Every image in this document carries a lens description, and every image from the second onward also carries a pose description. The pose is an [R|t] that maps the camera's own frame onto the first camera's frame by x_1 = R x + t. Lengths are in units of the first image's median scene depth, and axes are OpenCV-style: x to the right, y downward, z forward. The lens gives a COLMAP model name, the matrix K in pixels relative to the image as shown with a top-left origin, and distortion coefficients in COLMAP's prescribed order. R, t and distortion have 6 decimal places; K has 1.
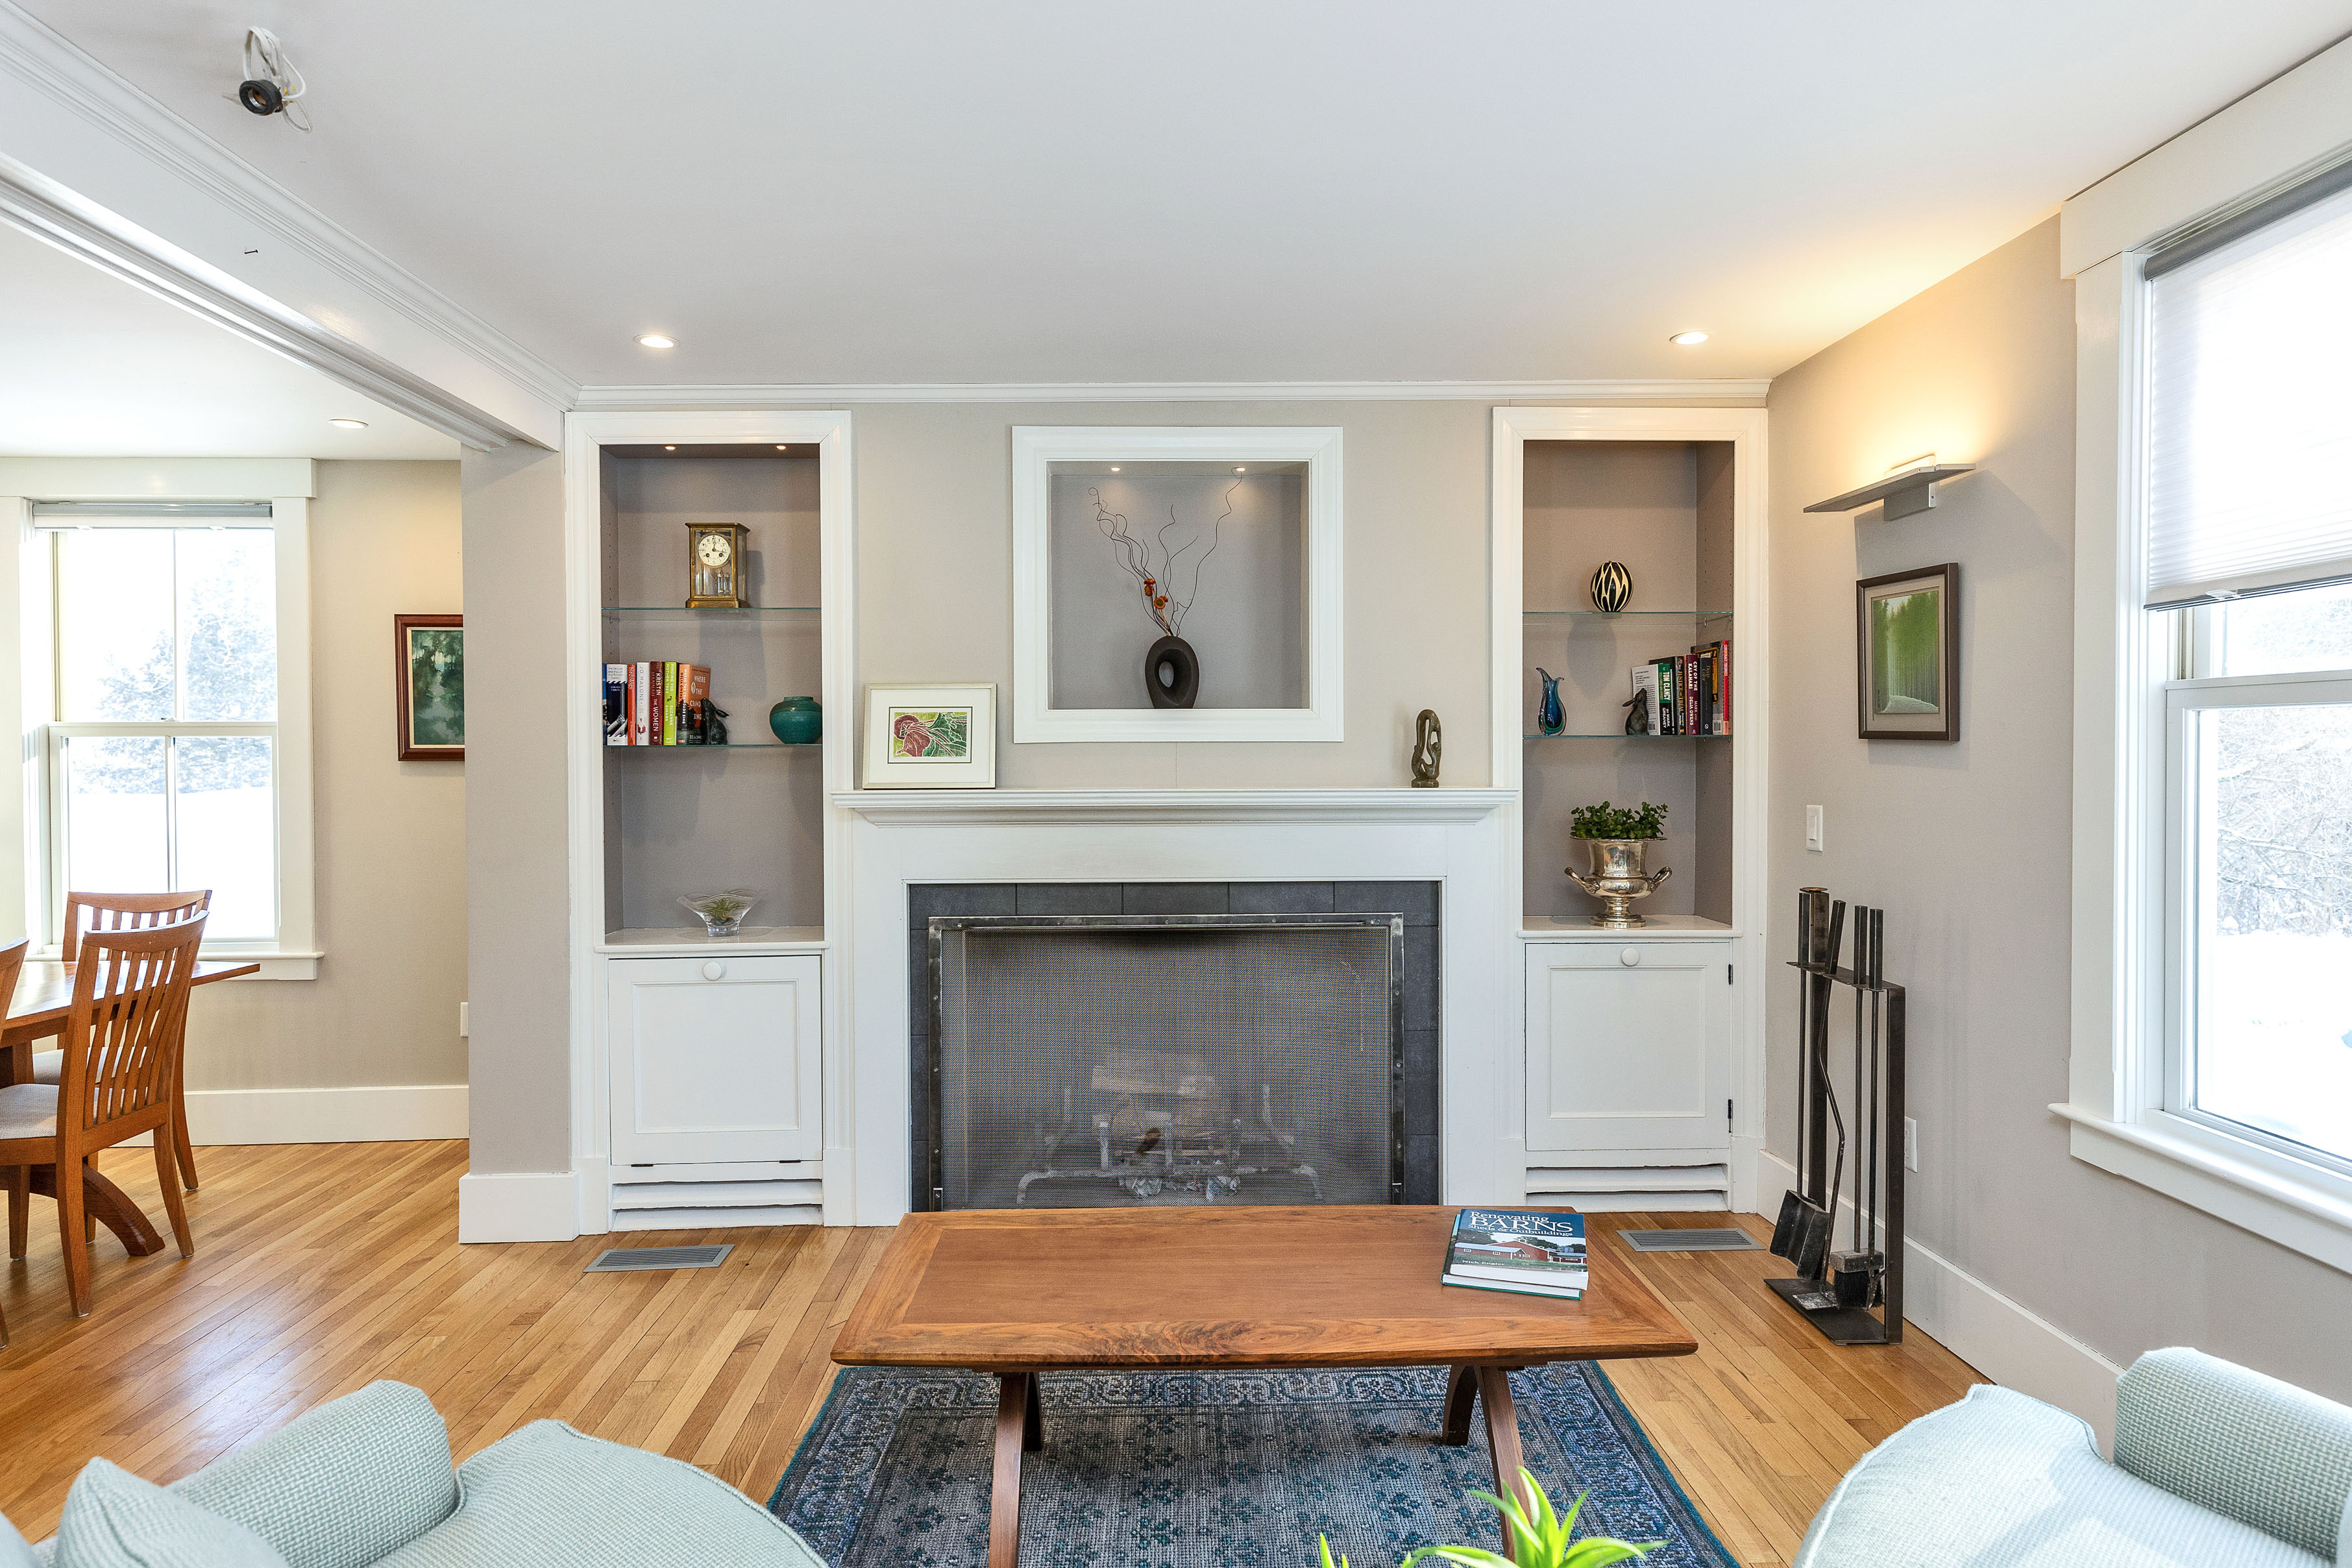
lens RADIAL K [[1308.7, 0, 1176.0], [0, 1308.7, 784.0], [0, 0, 1]] dist [0.000276, 0.000049]
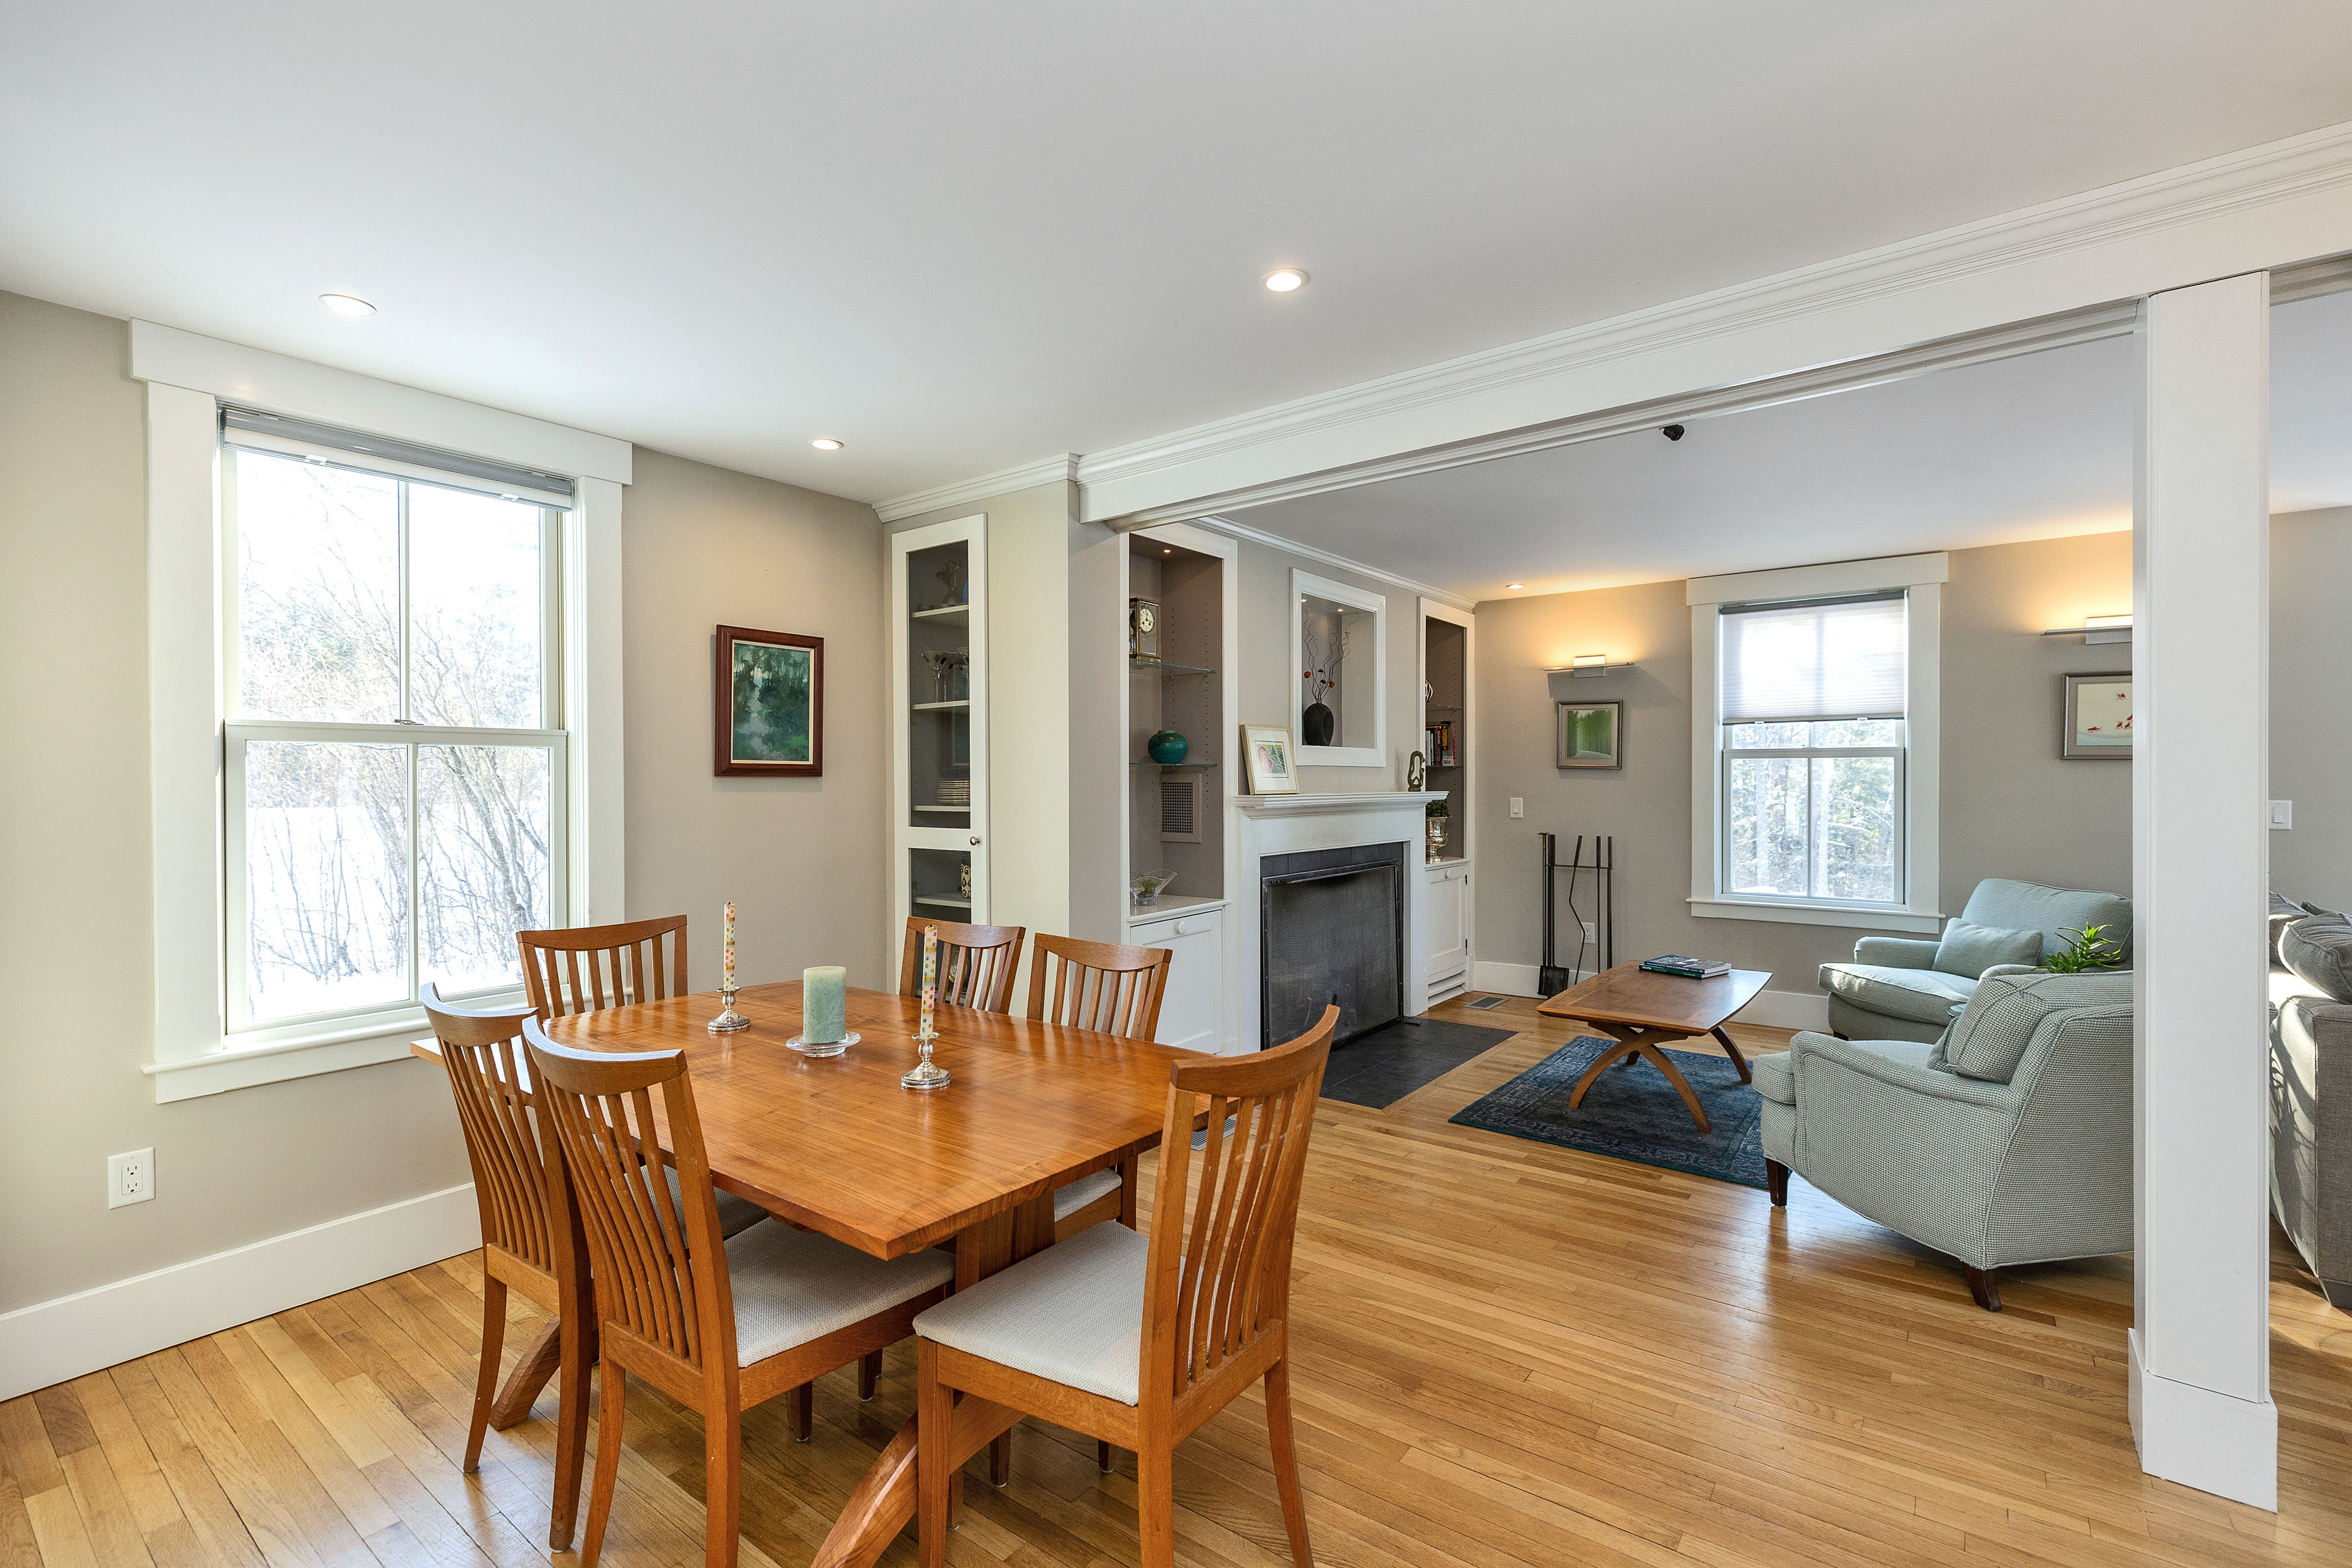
lens RADIAL K [[1069.4, 0, 1176.0], [0, 1069.4, 784.0], [0, 0, 1]] dist [0.000006, 0.000105]
pose [[0.618510, 0.001381, 0.785775, -1.229646], [0.022403, 0.999561, -0.019391, 0.013763], [-0.785457, 0.029597, 0.618208, 0.300476]]
